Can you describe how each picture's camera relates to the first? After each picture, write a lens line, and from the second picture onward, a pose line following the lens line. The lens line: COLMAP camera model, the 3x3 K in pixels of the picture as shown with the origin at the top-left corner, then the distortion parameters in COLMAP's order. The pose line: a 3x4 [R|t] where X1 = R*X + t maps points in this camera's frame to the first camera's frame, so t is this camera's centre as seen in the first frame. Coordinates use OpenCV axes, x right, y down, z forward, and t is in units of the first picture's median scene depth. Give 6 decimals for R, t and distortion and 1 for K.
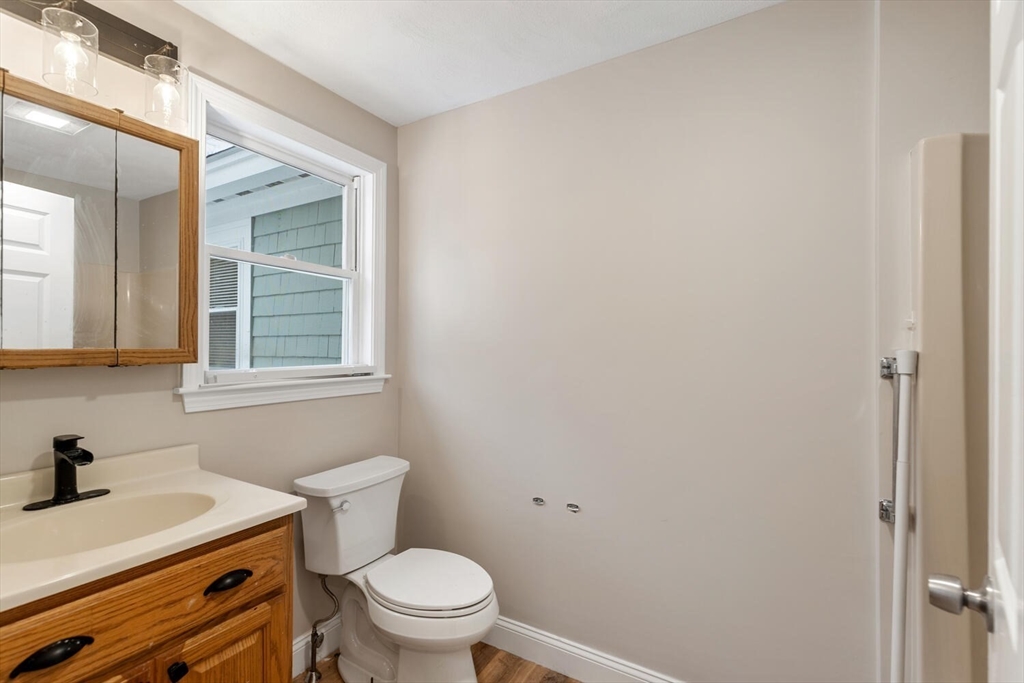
lens RADIAL K [[466.8, 0, 510.6], [0, 466.8, 345.5], [0, 0, 1]] dist [0.008176, -0.000965]
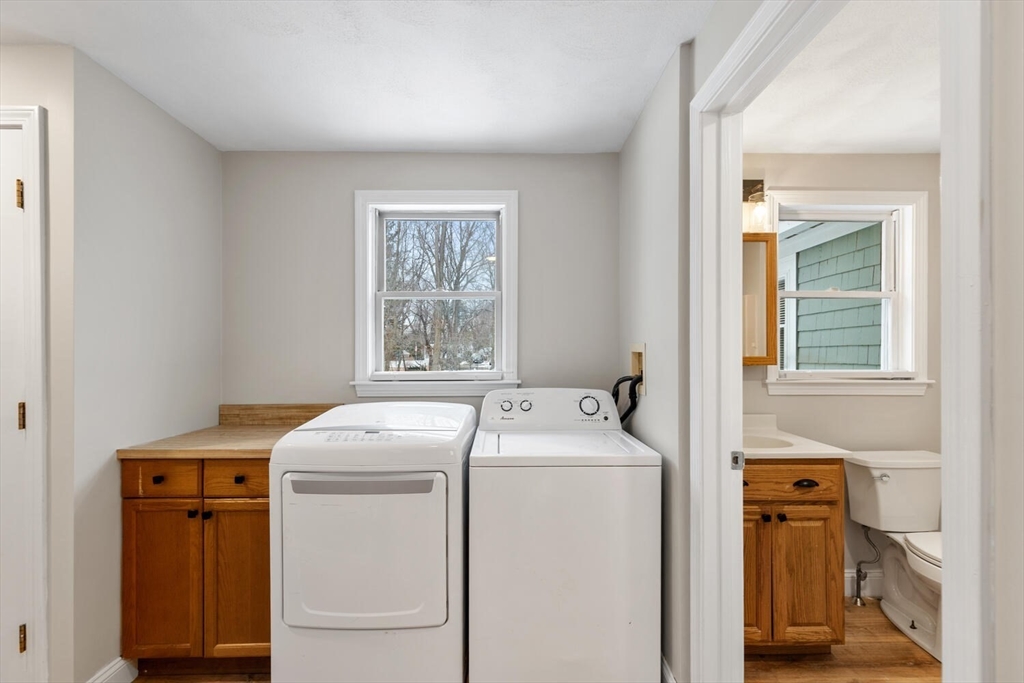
lens RADIAL K [[466.8, 0, 513.2], [0, 466.8, 350.7], [0, 0, 1]] dist [0.008176, -0.000965]
pose [[0.523122, -0.009190, -0.852208, 0.208362], [0.003840, 0.999957, -0.008426, -0.002850], [0.852249, 0.001135, 0.523135, -0.531717]]
